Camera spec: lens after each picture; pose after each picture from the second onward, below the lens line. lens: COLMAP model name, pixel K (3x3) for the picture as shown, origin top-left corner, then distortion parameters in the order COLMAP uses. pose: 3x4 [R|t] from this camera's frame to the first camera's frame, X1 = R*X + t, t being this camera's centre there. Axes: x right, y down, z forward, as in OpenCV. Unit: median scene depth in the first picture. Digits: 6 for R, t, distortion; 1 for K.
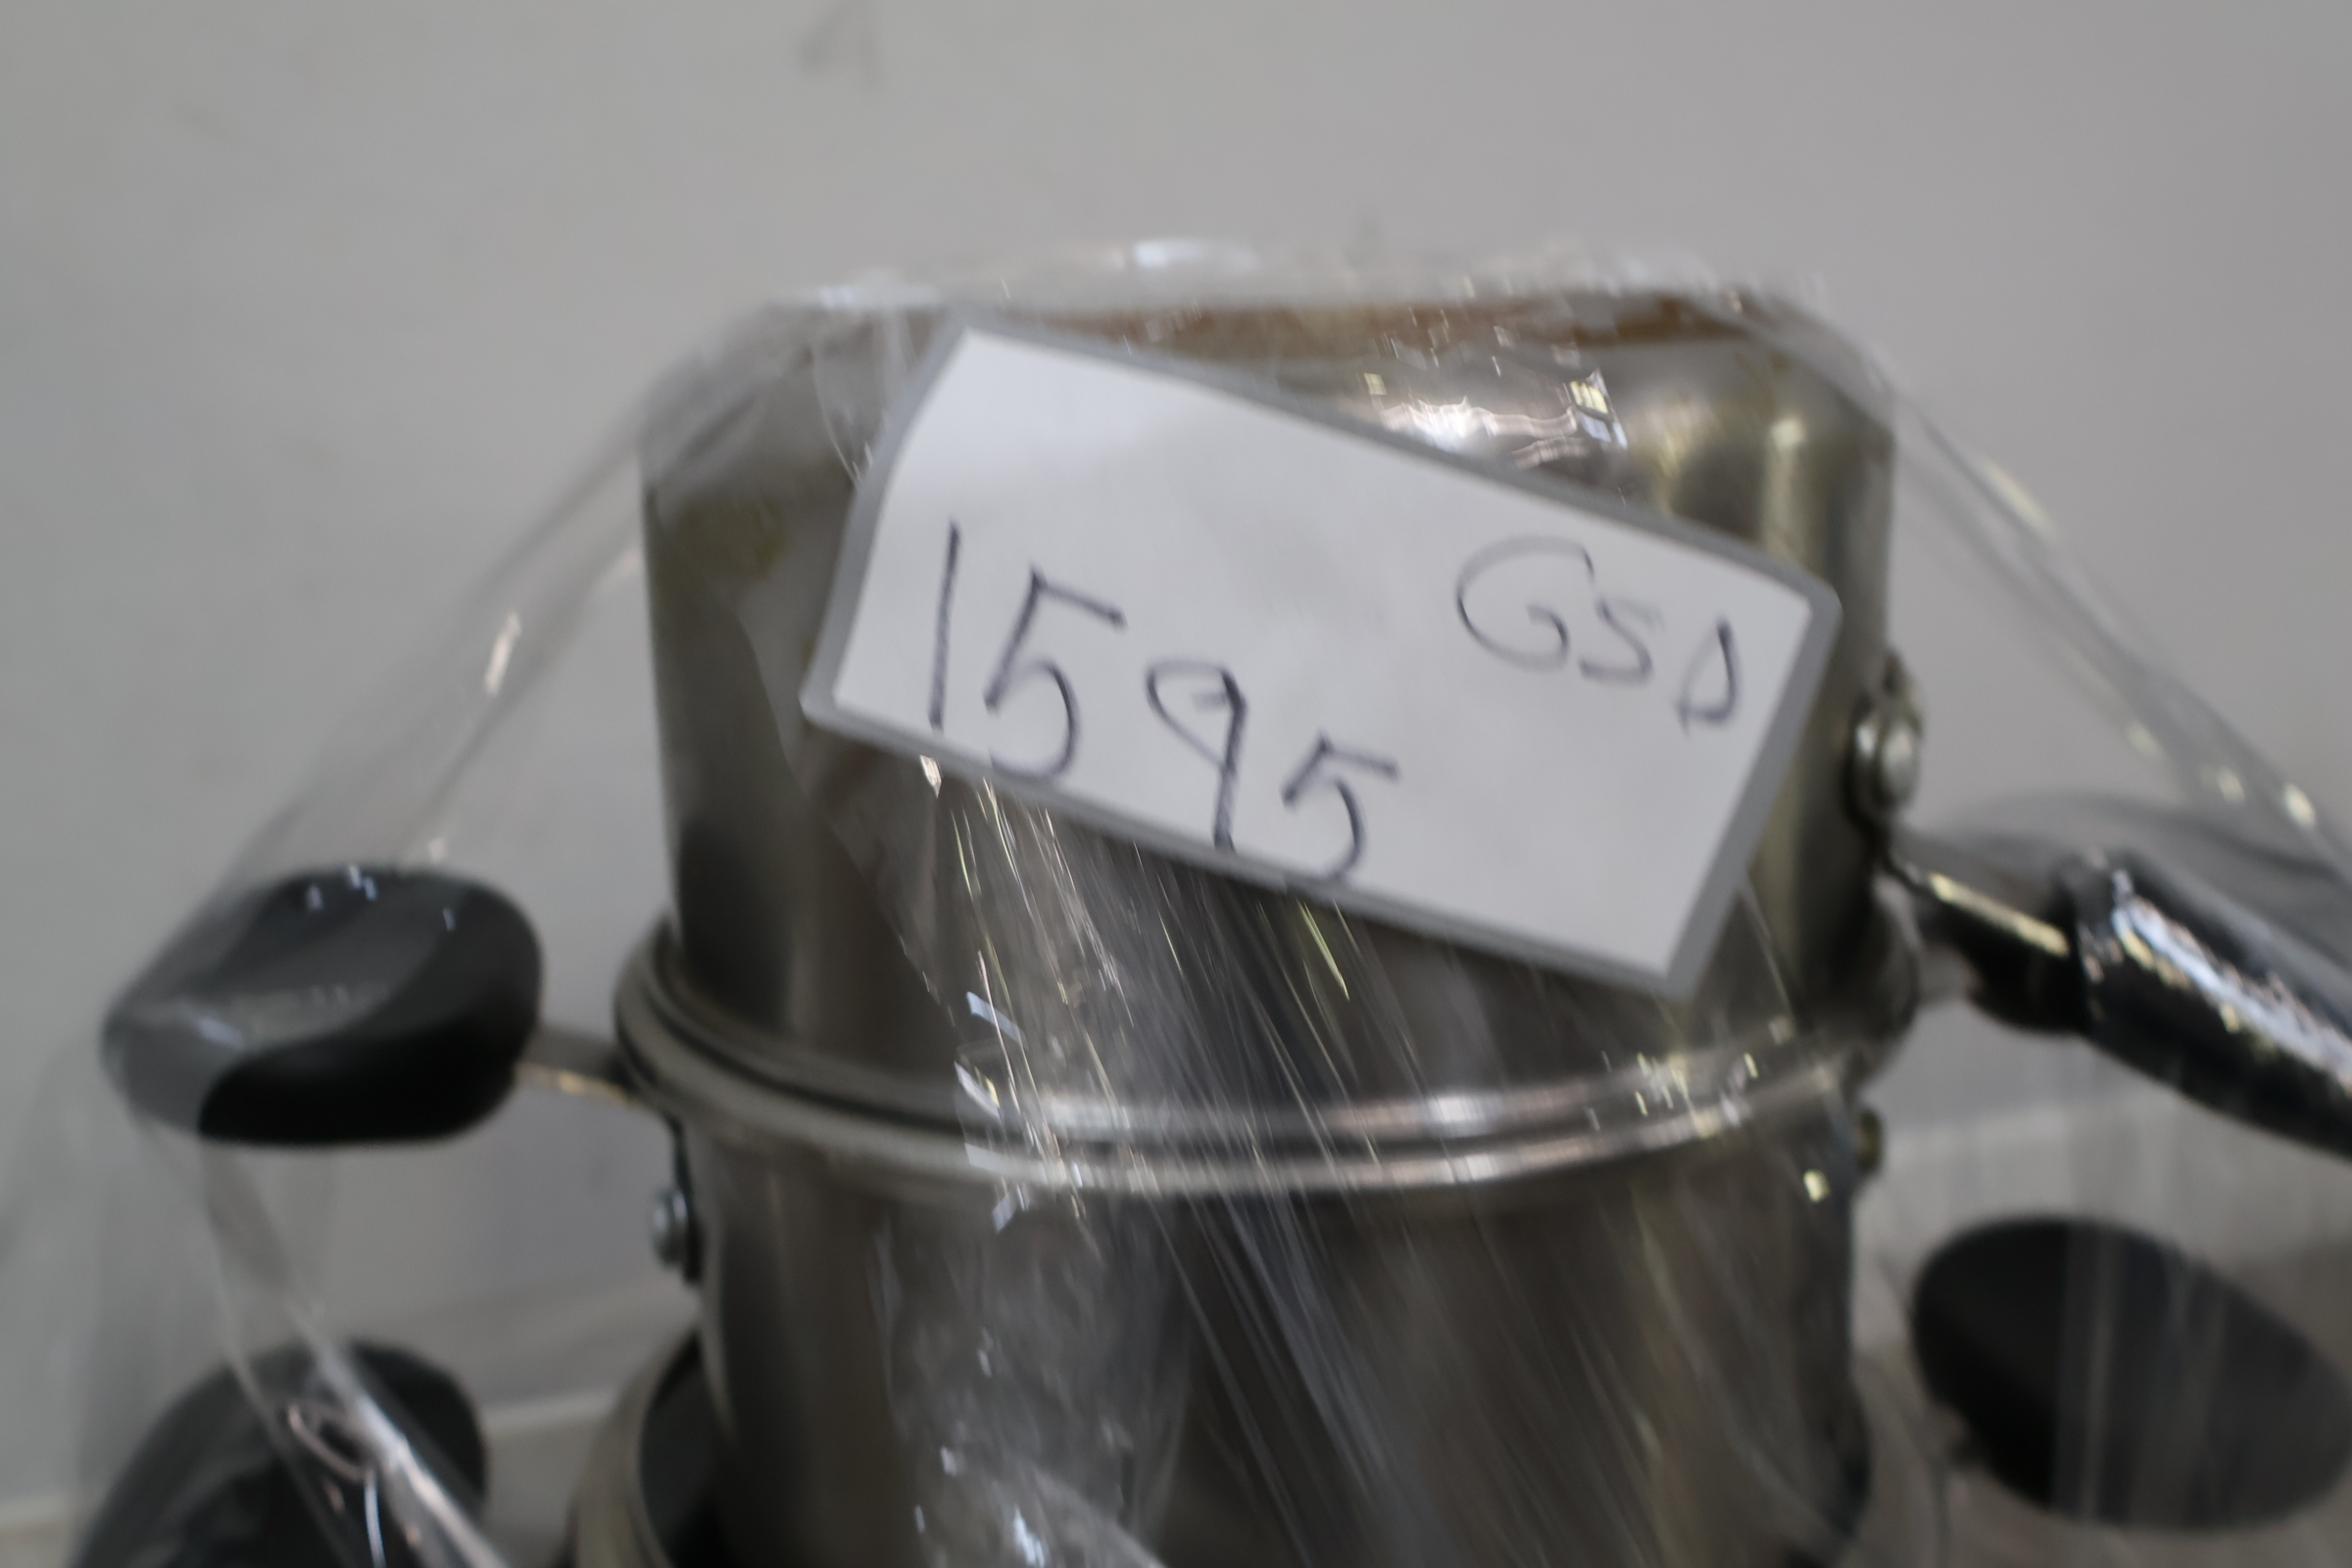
lens RADIAL K [[2345.5, 0, 1164.9], [0, 2345.5, 785.5], [0, 0, 1]] dist [0.016785, 0.000000]
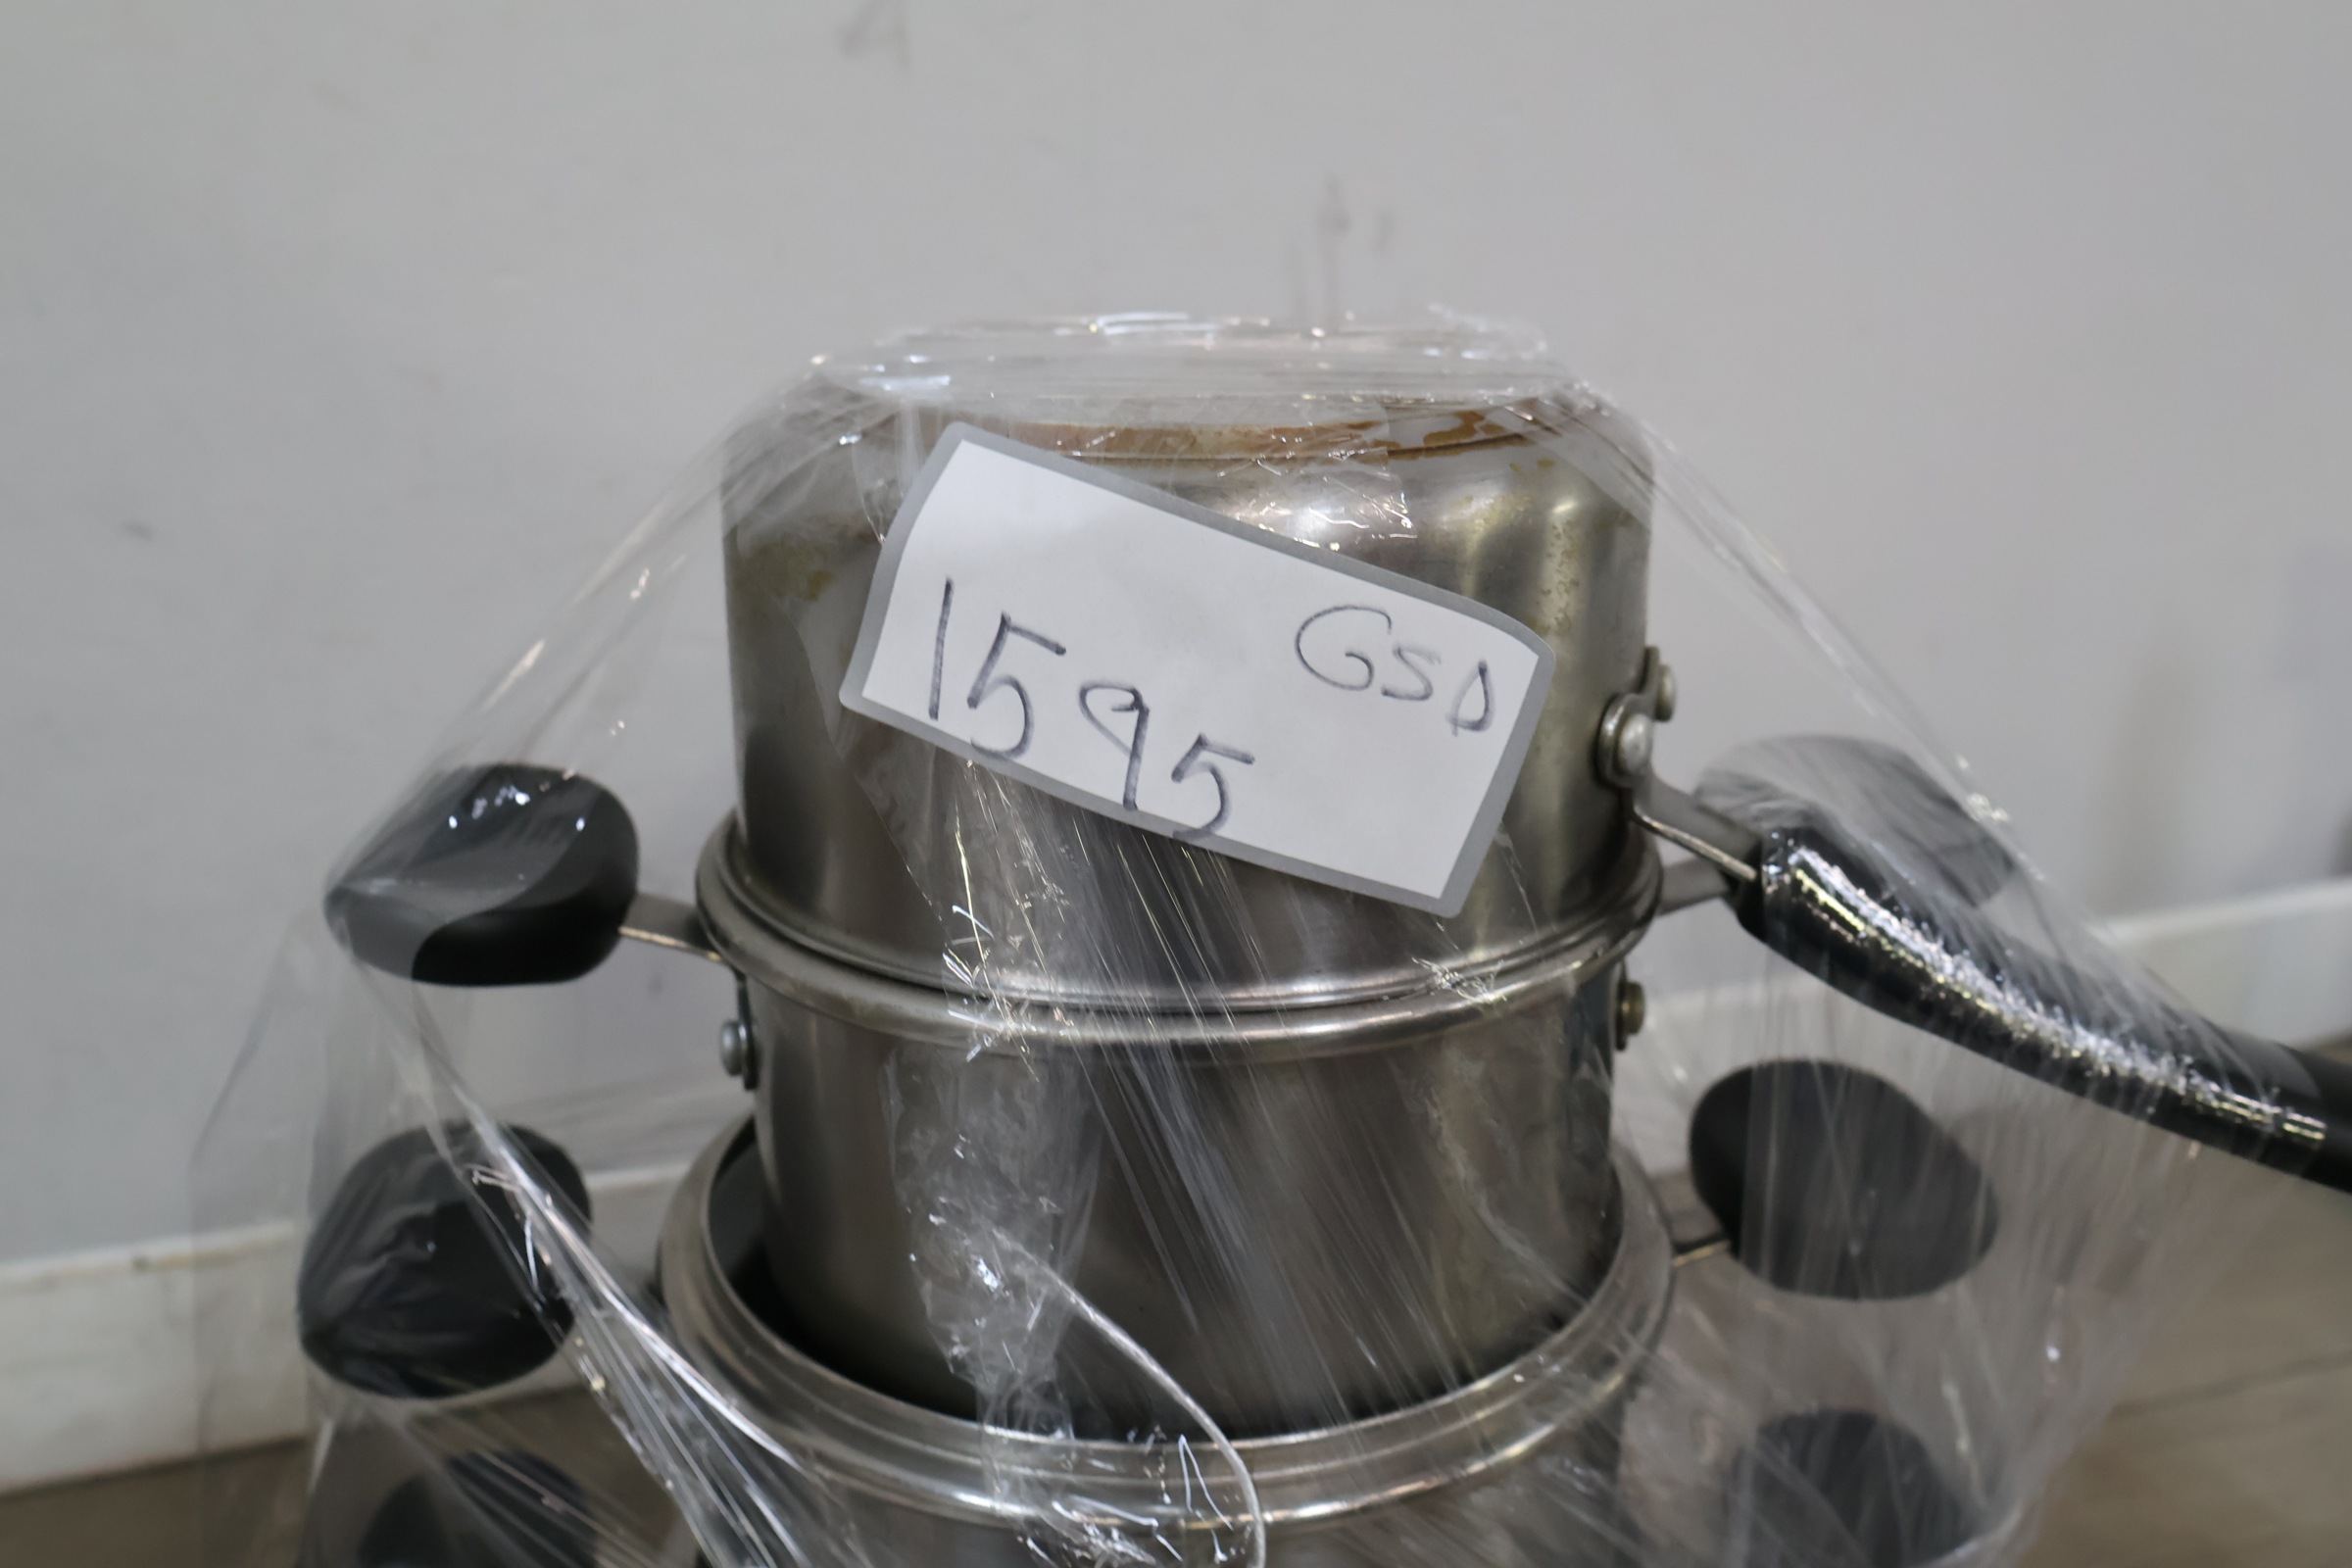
lens RADIAL K [[2345.5, 0, 1181.8], [0, 2345.5, 782.0], [0, 0, 1]] dist [0.016785, 0.000000]
pose [[0.999586, 0.028759, -0.000797, 0.052497], [-0.028580, 0.995776, 0.087259, -0.106878], [0.003303, -0.087201, 0.996185, -0.399722]]
